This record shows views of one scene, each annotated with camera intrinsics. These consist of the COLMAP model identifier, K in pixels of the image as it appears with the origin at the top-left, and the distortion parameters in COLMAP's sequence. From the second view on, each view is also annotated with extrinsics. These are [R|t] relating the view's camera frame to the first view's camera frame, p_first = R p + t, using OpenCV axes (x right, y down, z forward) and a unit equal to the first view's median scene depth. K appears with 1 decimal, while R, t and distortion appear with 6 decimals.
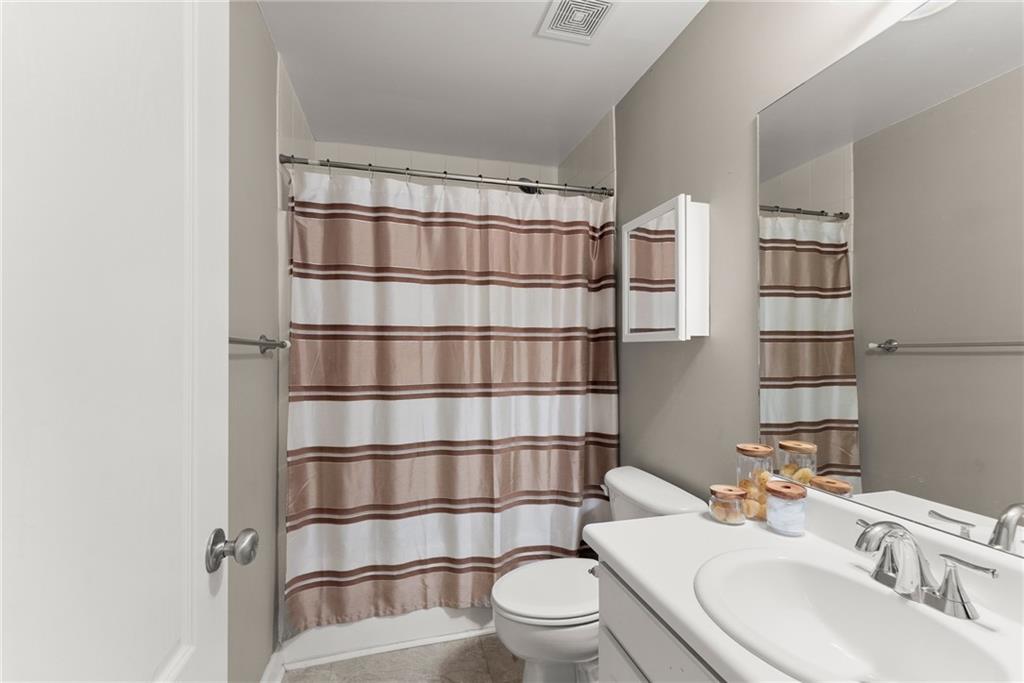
lens RADIAL K [[423.8, 0, 510.5], [0, 423.8, 345.3], [0, 0, 1]] dist [0.003251, 0.000150]
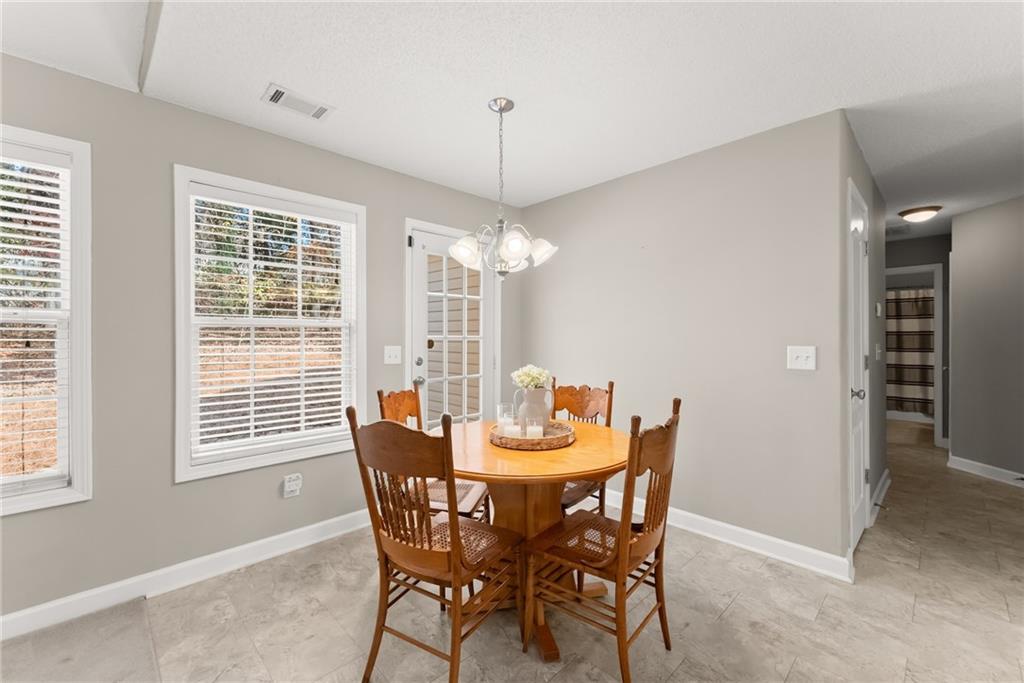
lens RADIAL K [[423.8, 0, 514.1], [0, 423.8, 338.8], [0, 0, 1]] dist [0.003251, 0.000150]
pose [[0.499891, 0.000729, -0.866088, 1.185885], [0.006260, 0.999970, 0.004455, -0.021217], [0.866066, -0.007648, 0.499871, -3.622156]]
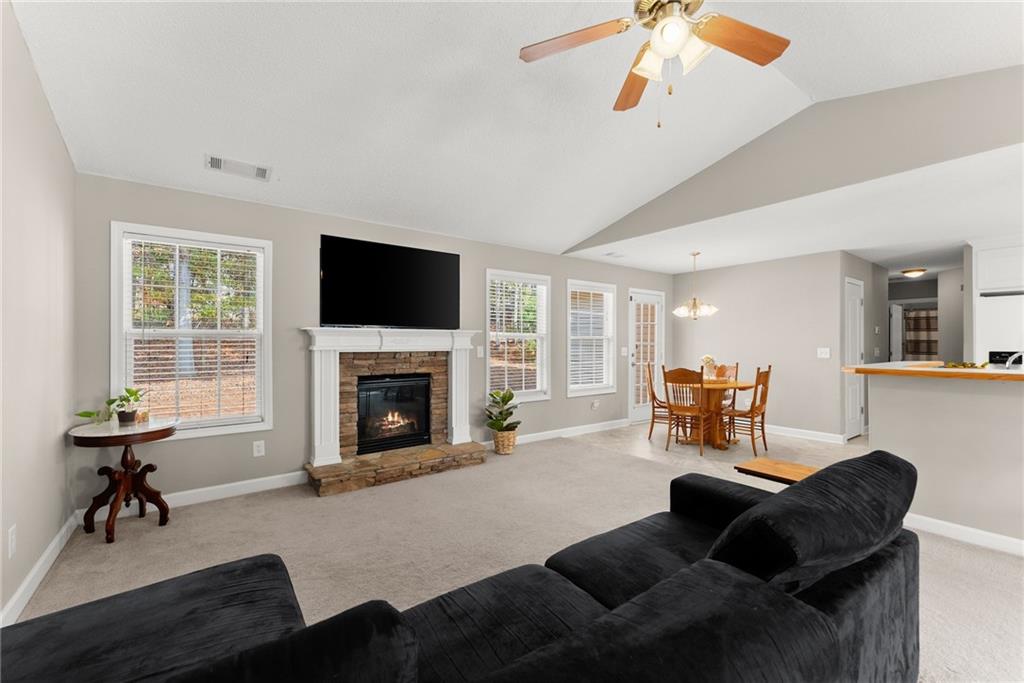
lens RADIAL K [[423.8, 0, 512.9], [0, 423.8, 340.2], [0, 0, 1]] dist [0.003251, 0.000150]
pose [[0.380154, -0.003265, -0.924917, 2.467103], [0.001656, 0.999995, -0.002850, -0.039656], [0.924922, -0.000448, 0.380158, -5.430969]]
